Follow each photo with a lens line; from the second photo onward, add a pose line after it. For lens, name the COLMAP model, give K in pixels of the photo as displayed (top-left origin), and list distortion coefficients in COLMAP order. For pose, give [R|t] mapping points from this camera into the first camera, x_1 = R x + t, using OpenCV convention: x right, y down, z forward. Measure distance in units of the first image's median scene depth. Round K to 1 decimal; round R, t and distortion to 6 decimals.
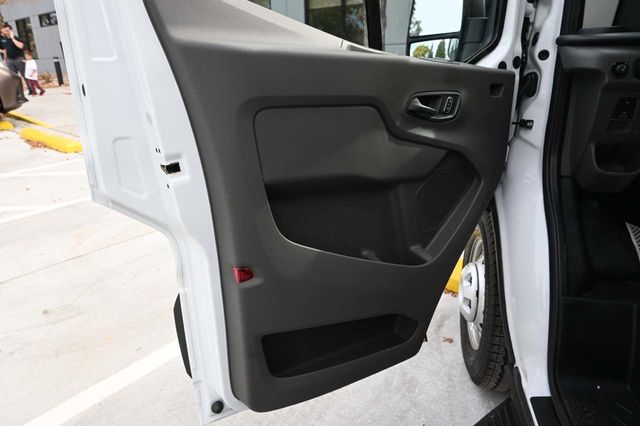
lens RADIAL K [[434.0, 0, 319.3], [0, 434.0, 210.8], [0, 0, 1]] dist [-0.005780, -0.002304]
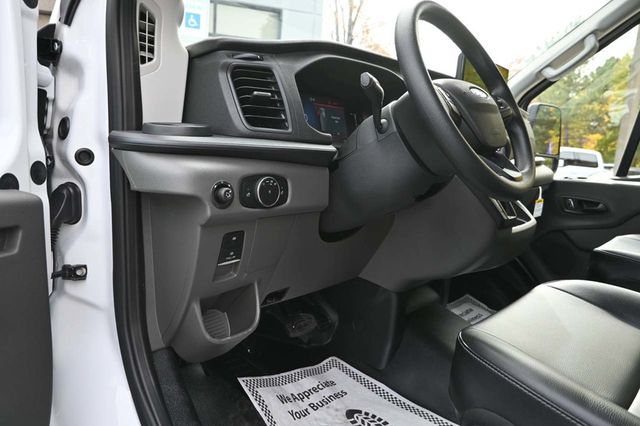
lens RADIAL K [[434.0, 0, 317.6], [0, 434.0, 213.0], [0, 0, 1]] dist [-0.005780, -0.002304]
pose [[0.531814, -0.096307, 0.841367, 0.190146], [0.208353, 0.977854, -0.019767, -0.210899], [-0.820830, 0.185814, 0.540102, 0.446684]]
